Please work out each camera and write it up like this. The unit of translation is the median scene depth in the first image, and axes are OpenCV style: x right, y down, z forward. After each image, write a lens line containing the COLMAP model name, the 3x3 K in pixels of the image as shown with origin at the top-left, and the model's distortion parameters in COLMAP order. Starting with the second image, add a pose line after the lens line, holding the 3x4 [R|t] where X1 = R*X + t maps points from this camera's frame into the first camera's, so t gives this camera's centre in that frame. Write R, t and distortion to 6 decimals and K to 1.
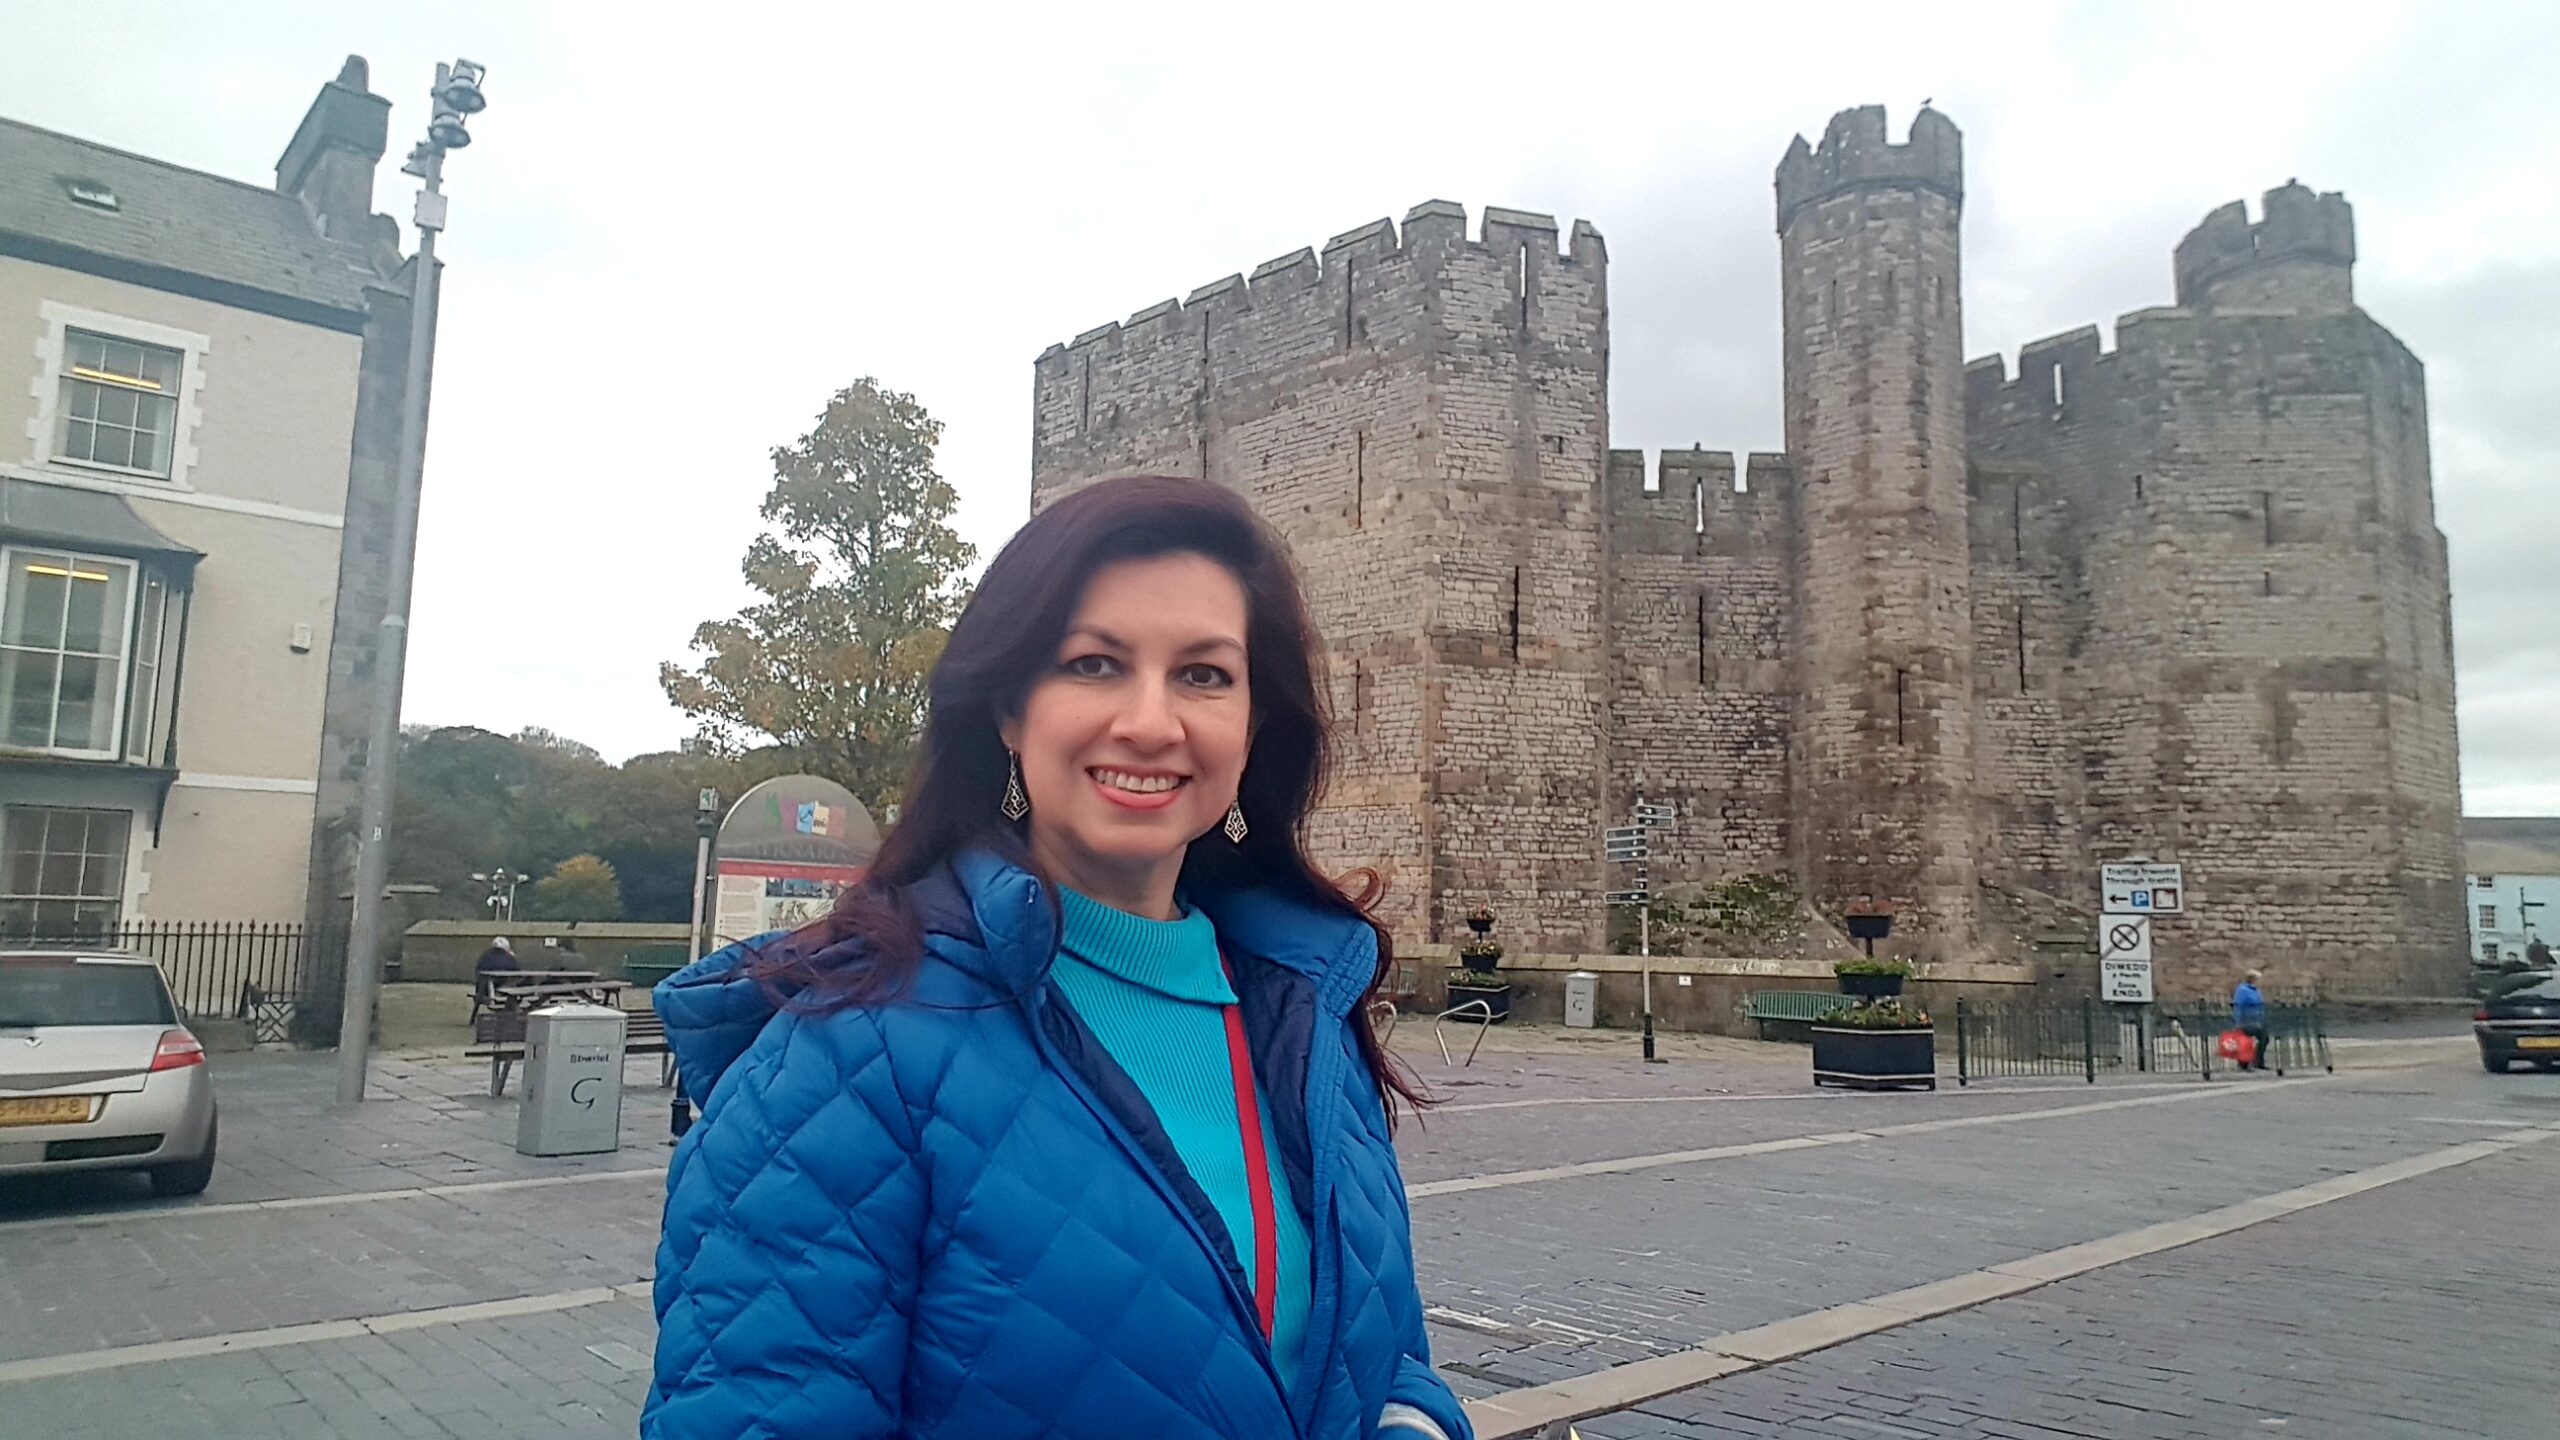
lens RADIAL K [[1609.2, 0, 1309.5], [0, 1609.2, 729.3], [0, 0, 1]] dist [-0.002139, 0.026796]
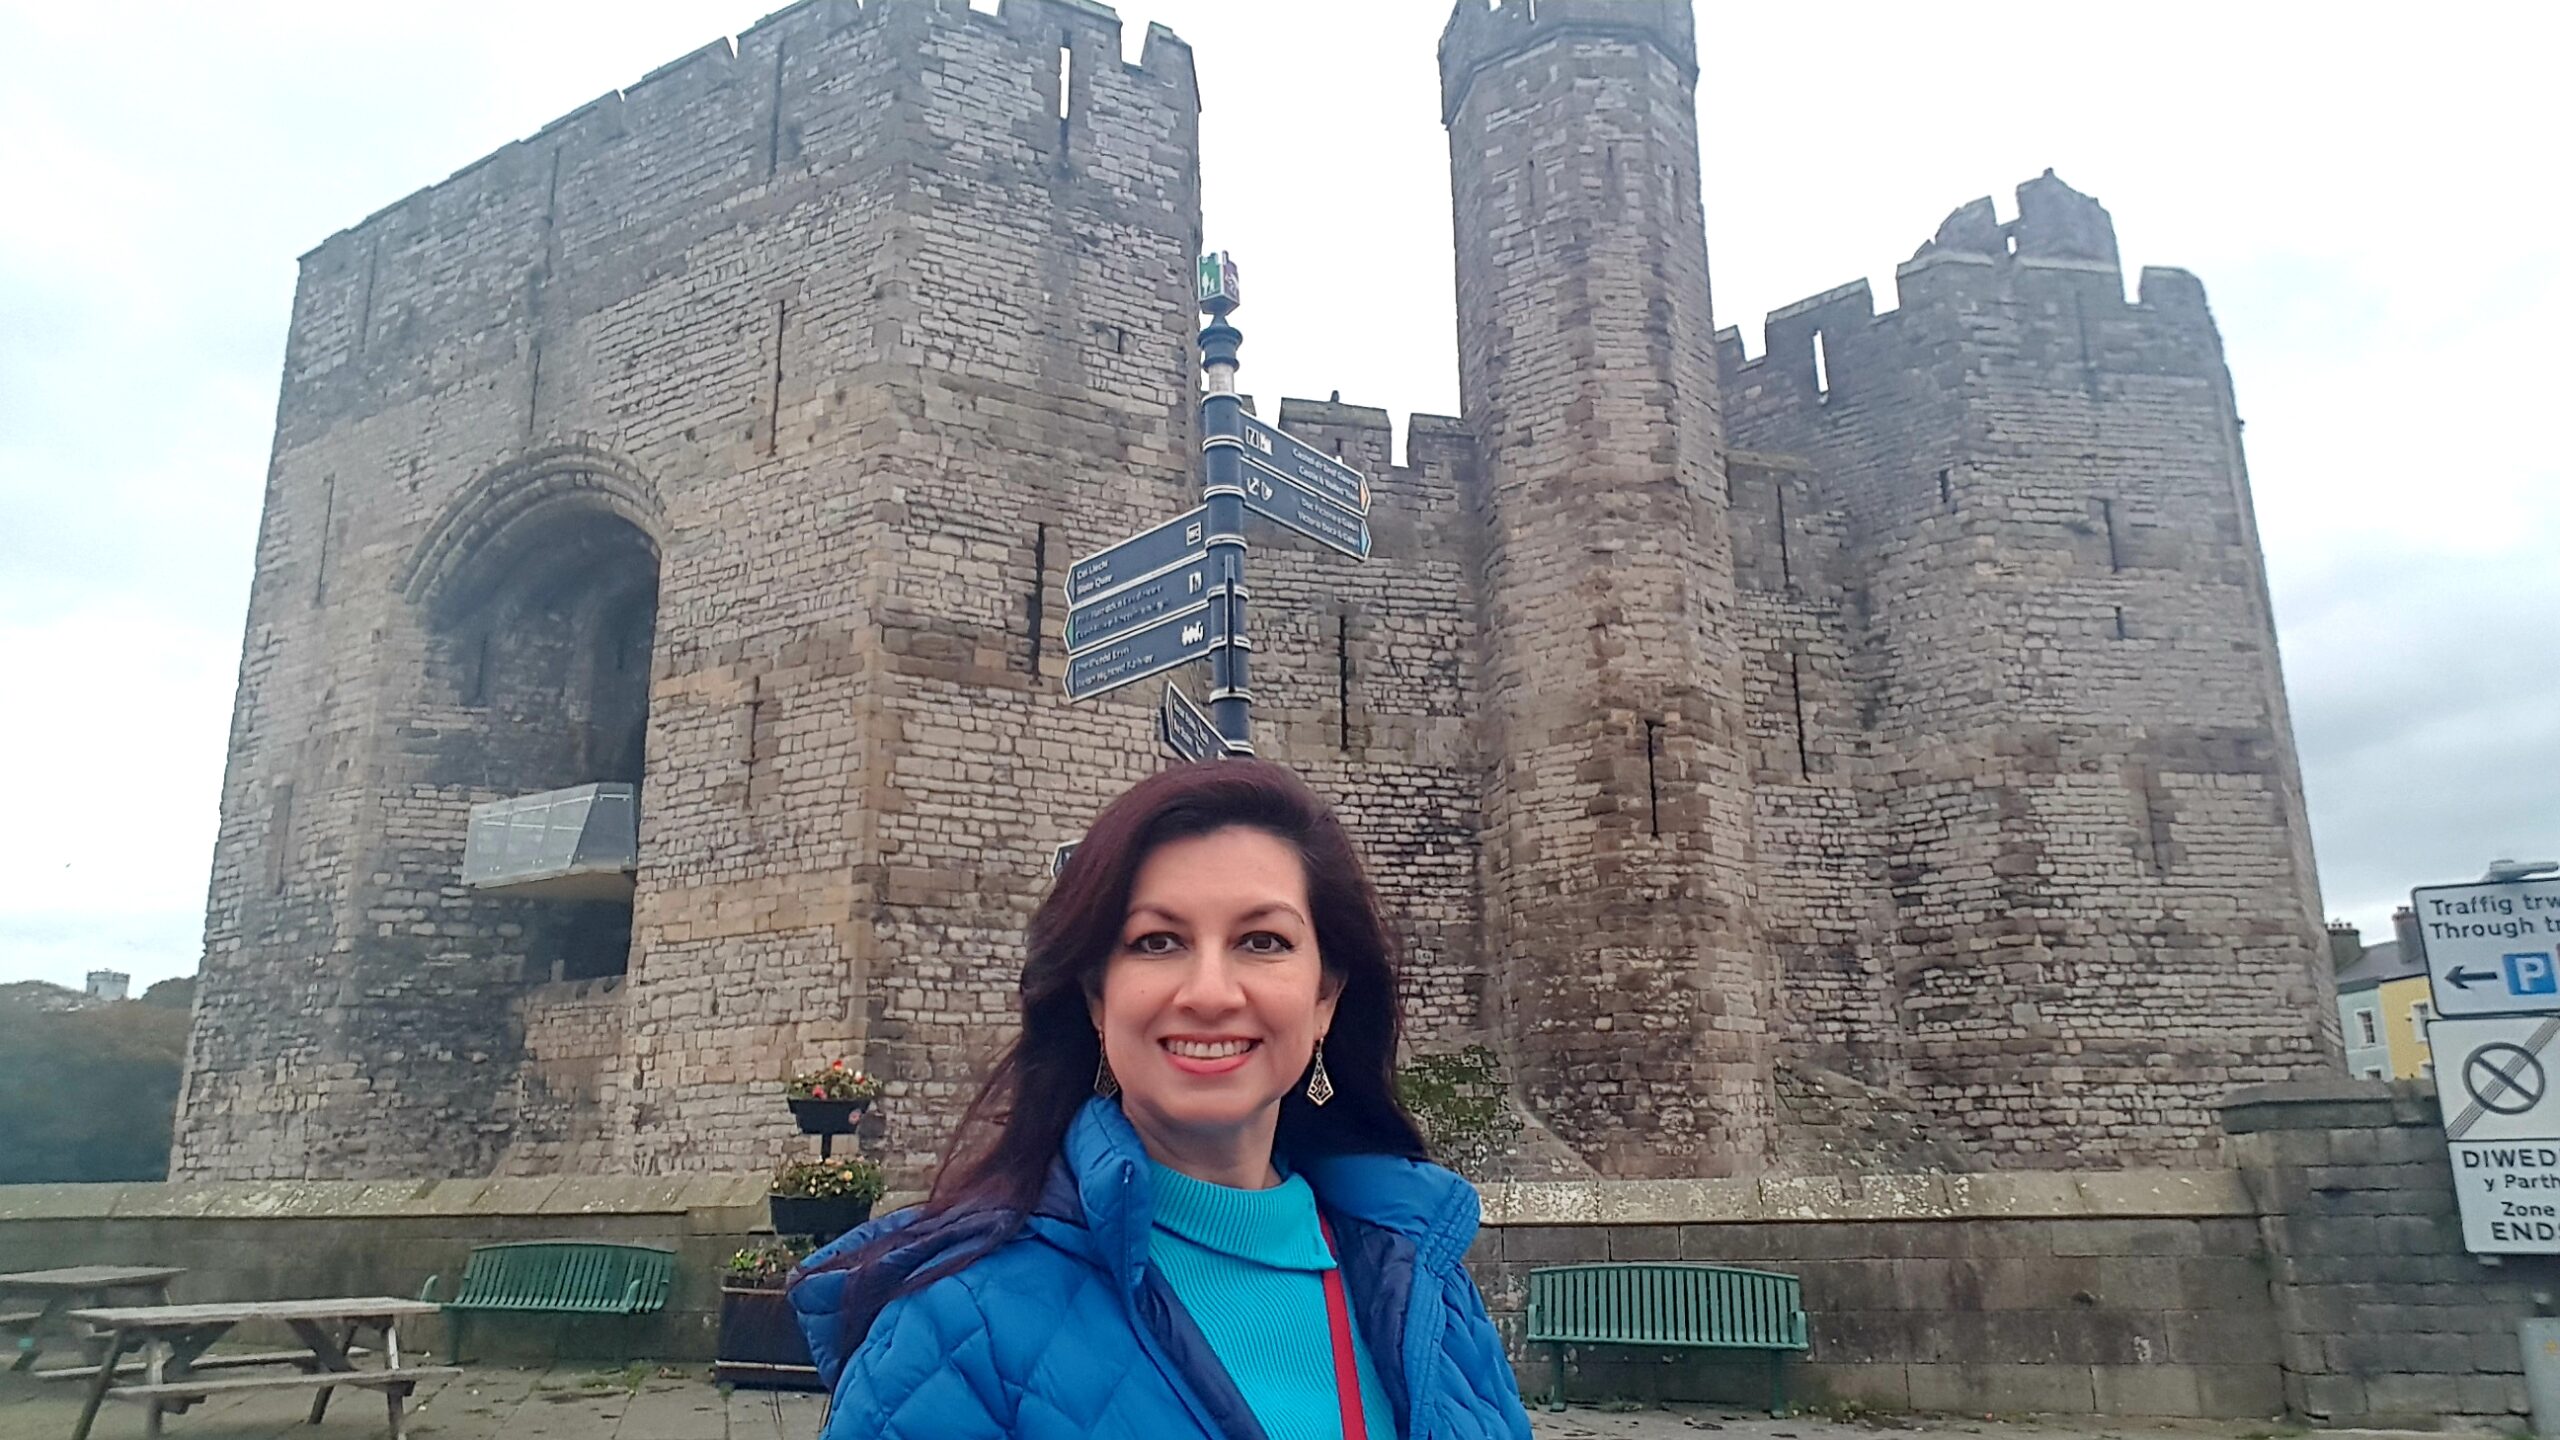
lens RADIAL K [[1654.9, 0, 1313.7], [0, 1654.9, 756.3], [0, 0, 1]] dist [-0.024516, 0.034697]
pose [[0.971445, 0.026877, 0.235738, 0.083061], [0.004033, 0.991549, -0.129669, 0.059584], [-0.237231, 0.126917, 0.963127, 0.396254]]
